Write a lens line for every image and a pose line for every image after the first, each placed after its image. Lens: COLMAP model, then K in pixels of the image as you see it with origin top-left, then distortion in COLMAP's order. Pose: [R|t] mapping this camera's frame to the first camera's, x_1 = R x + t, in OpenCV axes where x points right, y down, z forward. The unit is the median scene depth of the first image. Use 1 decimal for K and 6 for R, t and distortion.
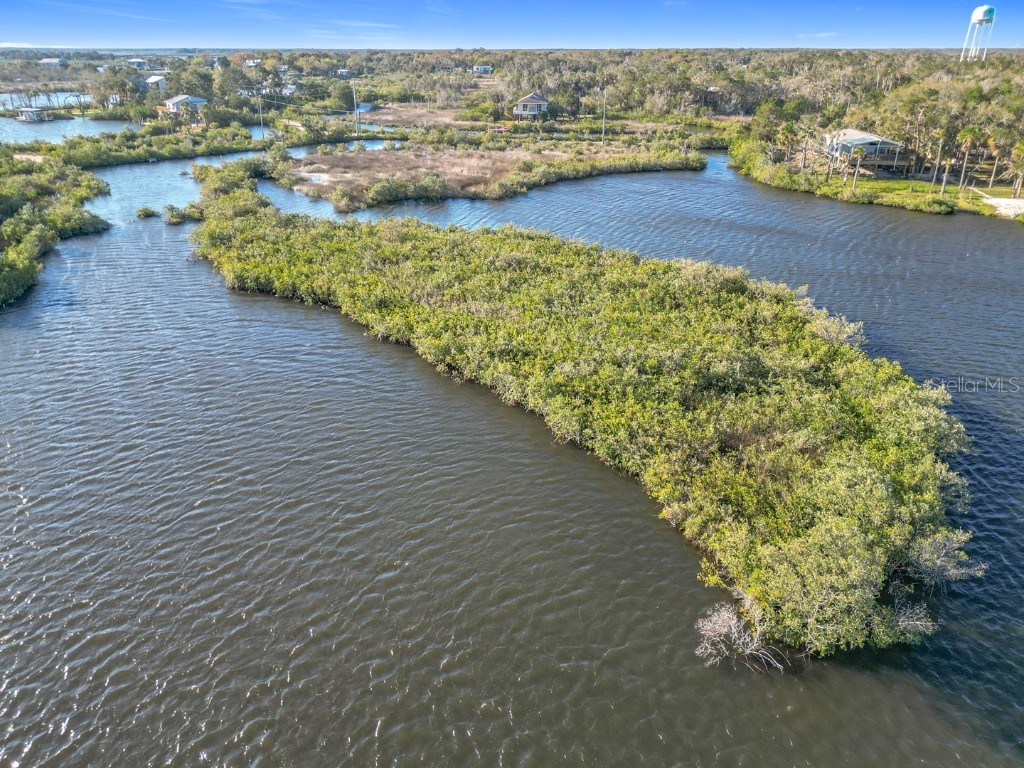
lens RADIAL K [[723.0, 0, 512.0], [0, 723.0, 384.0], [0, 0, 1]] dist [0.033389, -0.031157]
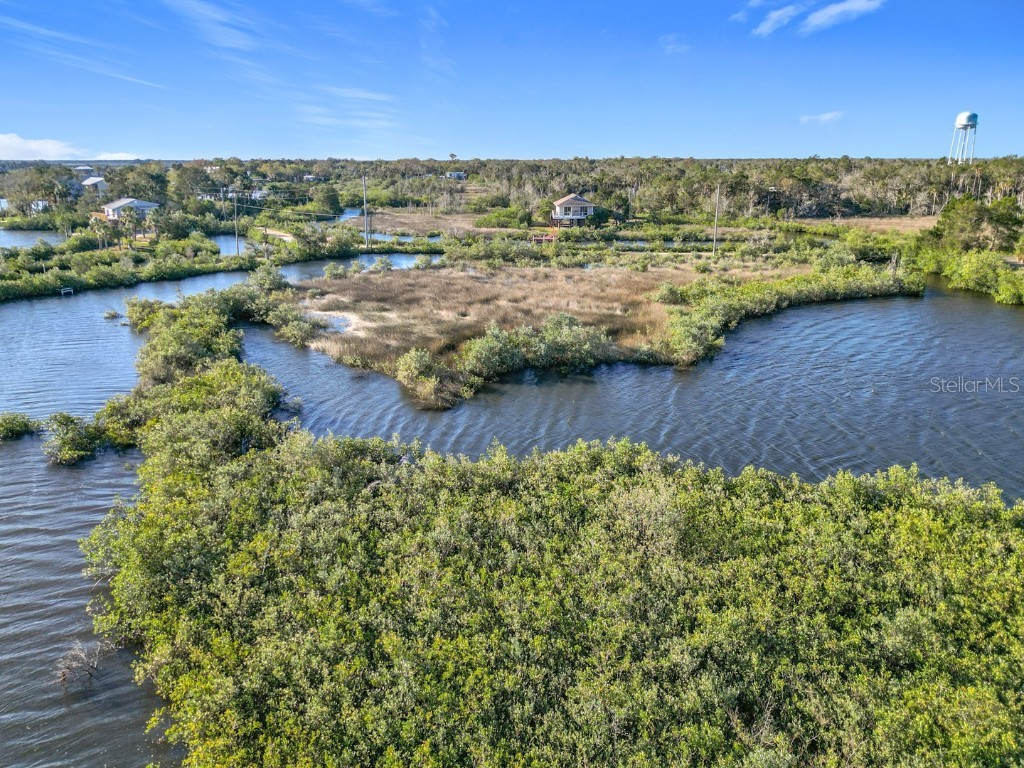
lens RADIAL K [[723.0, 0, 512.0], [0, 723.0, 384.0], [0, 0, 1]] dist [0.033389, -0.031157]
pose [[0.997706, -0.021264, 0.064275, -0.124765], [0.029613, 0.990824, -0.131874, -0.111272], [-0.060881, 0.133475, 0.989180, 0.302045]]
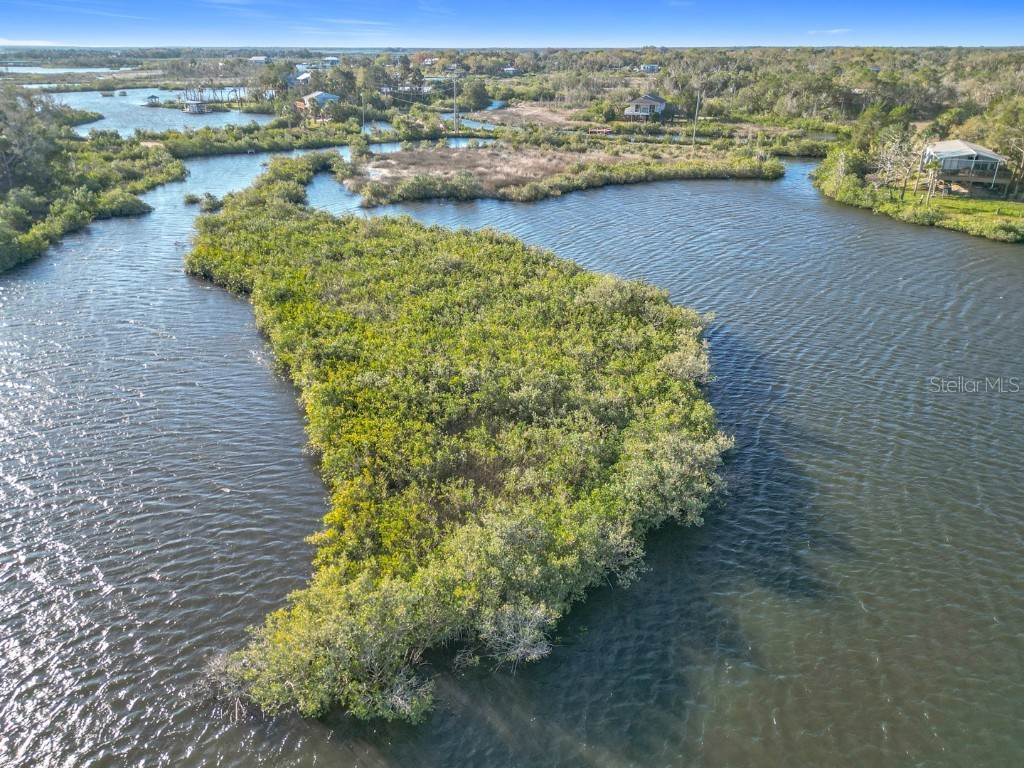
lens RADIAL K [[723.0, 0, 512.0], [0, 723.0, 384.0], [0, 0, 1]] dist [0.033389, -0.031157]
pose [[0.970996, 0.100154, -0.217106, 0.131284], [-0.099766, 0.994929, 0.012779, -0.012301], [0.217285, 0.009252, 0.976064, 0.024747]]
